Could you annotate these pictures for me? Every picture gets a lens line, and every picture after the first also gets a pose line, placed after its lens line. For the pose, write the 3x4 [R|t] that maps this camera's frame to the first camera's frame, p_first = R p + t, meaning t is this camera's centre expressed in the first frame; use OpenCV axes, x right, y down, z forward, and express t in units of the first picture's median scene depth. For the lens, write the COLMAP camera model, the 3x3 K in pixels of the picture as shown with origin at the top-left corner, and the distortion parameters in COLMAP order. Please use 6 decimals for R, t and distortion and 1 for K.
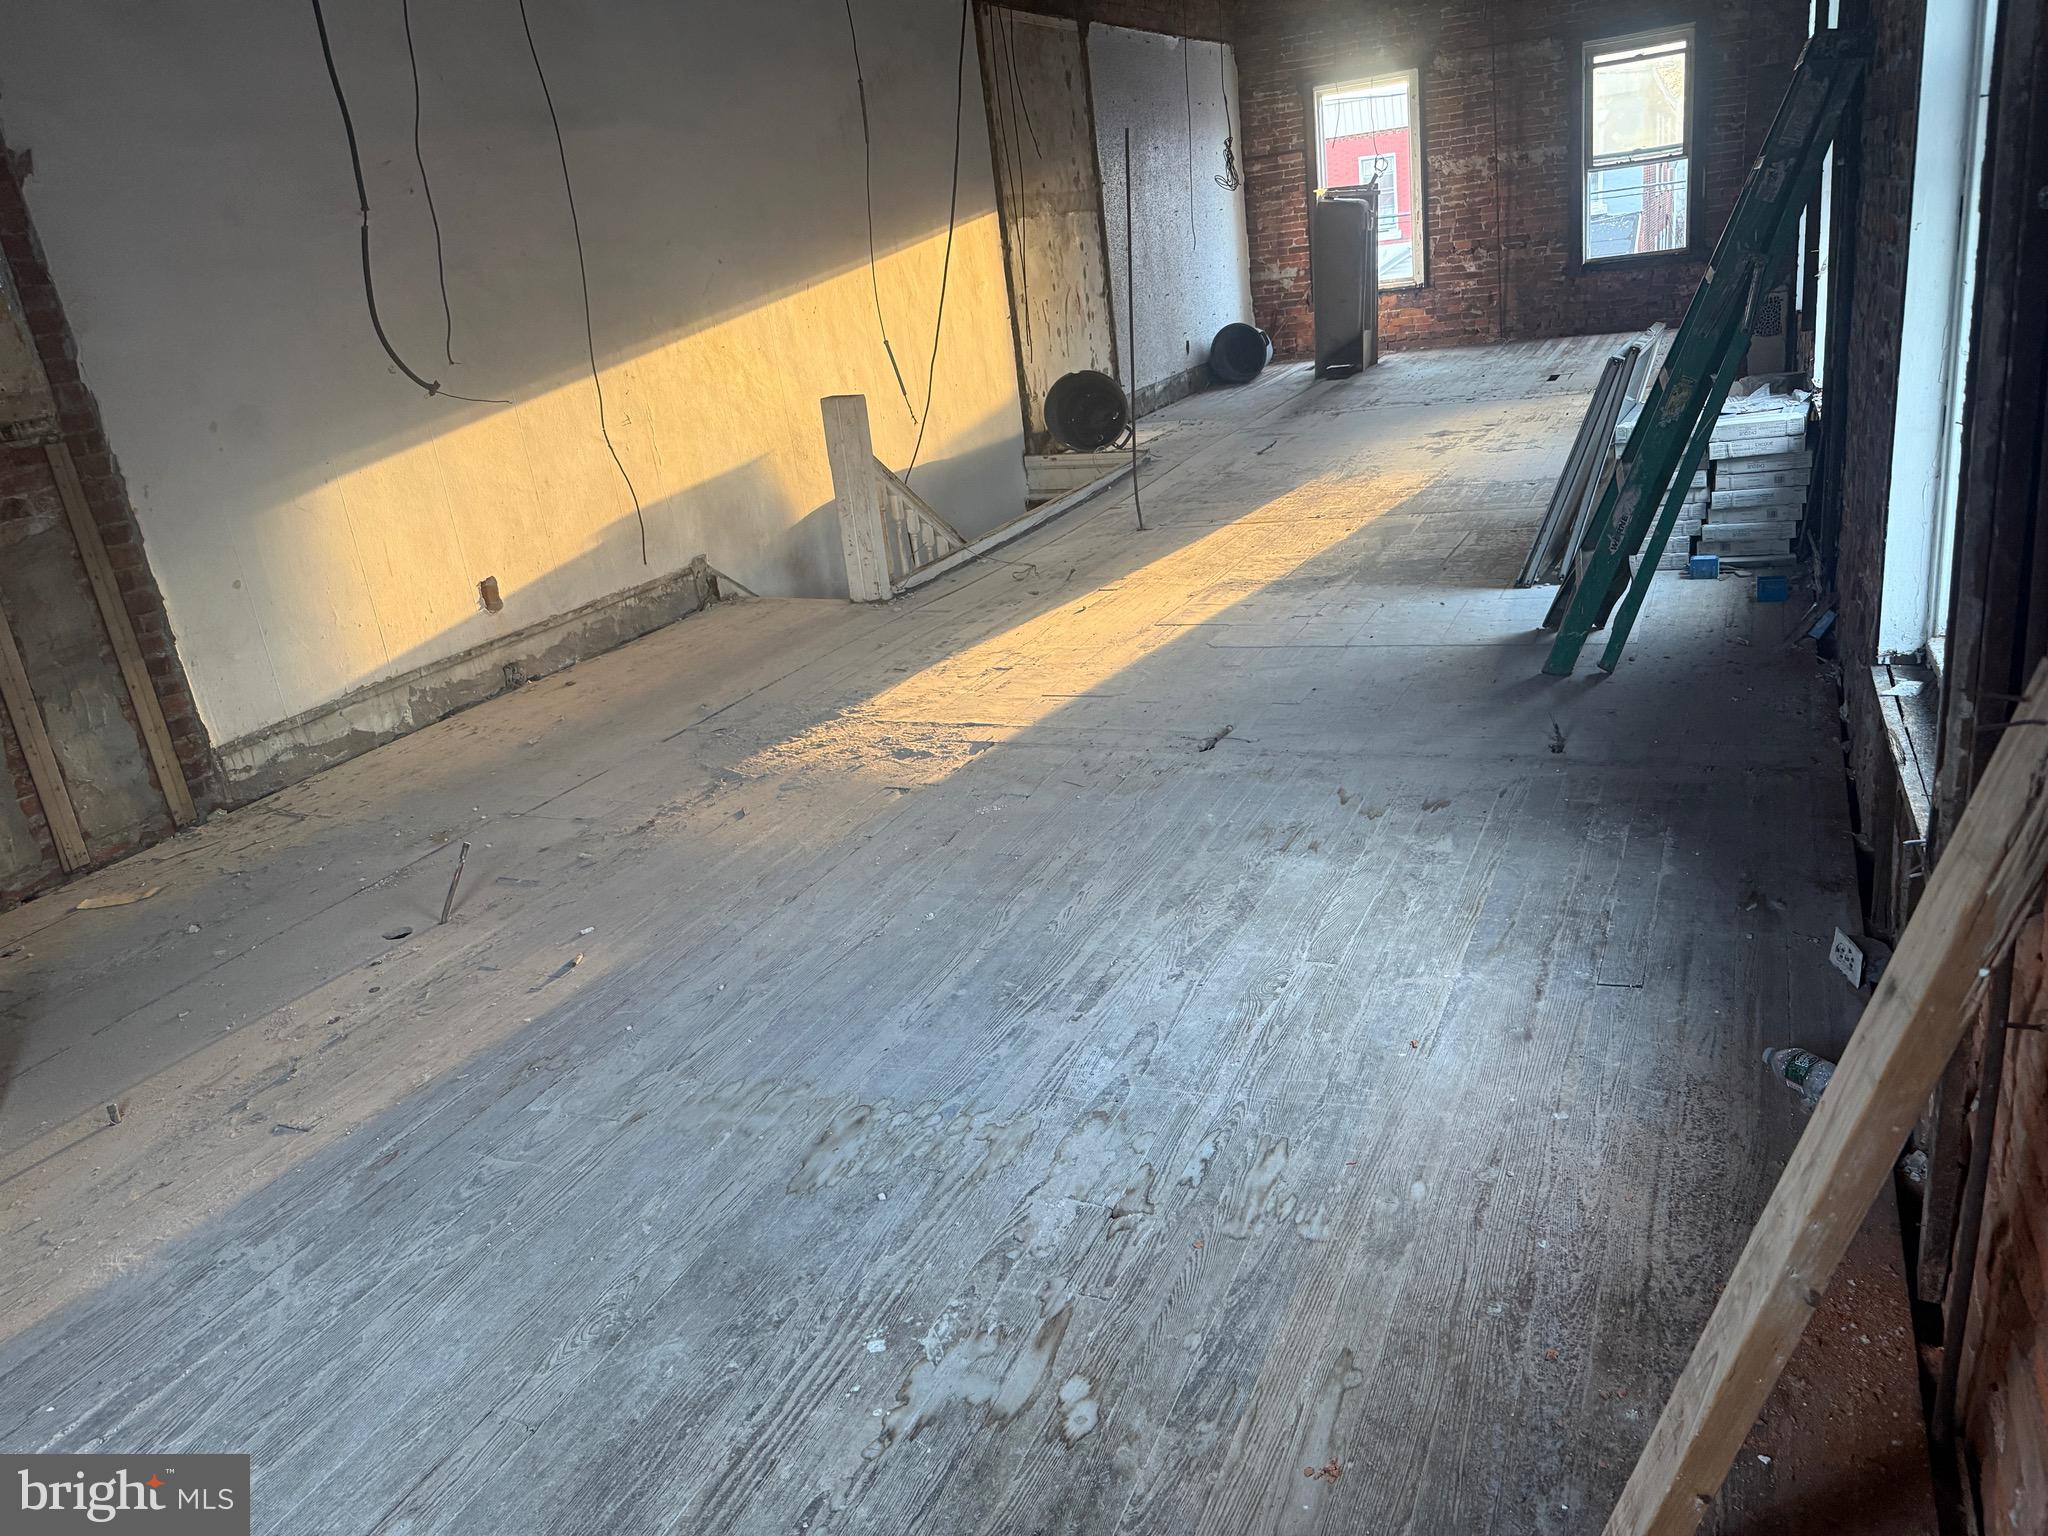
lens RADIAL K [[1459.3, 0, 1017.2], [0, 1459.3, 784.9], [0, 0, 1]] dist [0.029152, -0.049852]
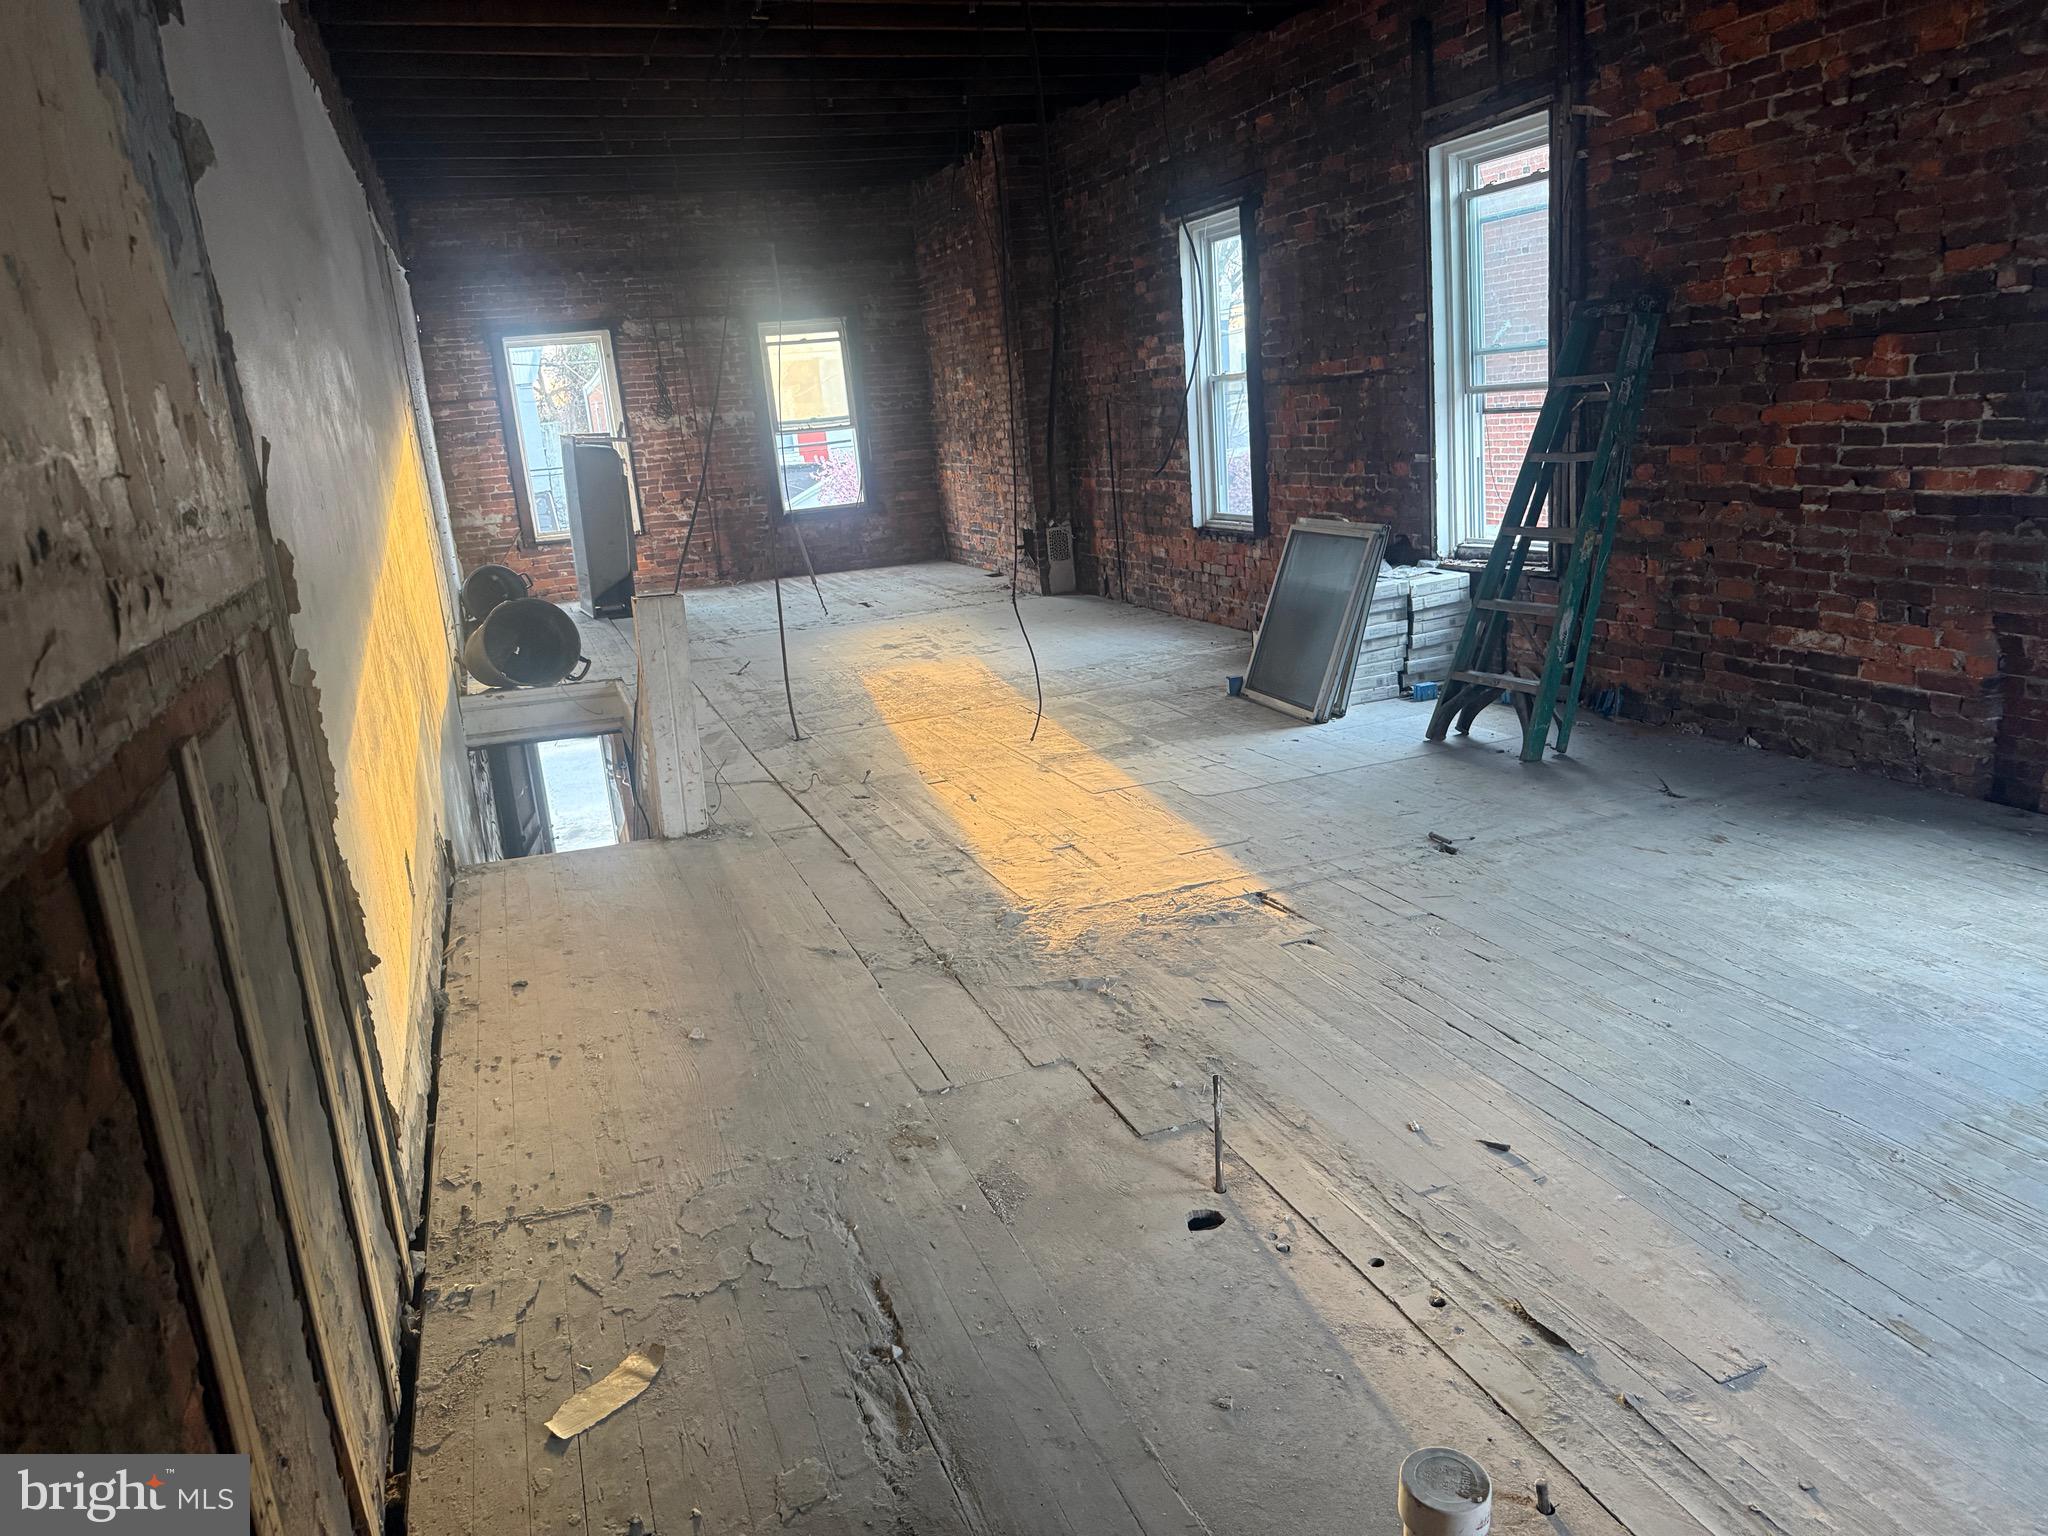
lens RADIAL K [[1431.8, 0, 1026.5], [0, 1431.8, 789.5], [0, 0, 1]] dist [0.119931, -0.258744]
pose [[0.698726, -0.115368, 0.706026, -0.297055], [0.241630, 0.966972, -0.081124, -0.020761], [-0.673348, 0.227280, 0.703524, 0.159662]]
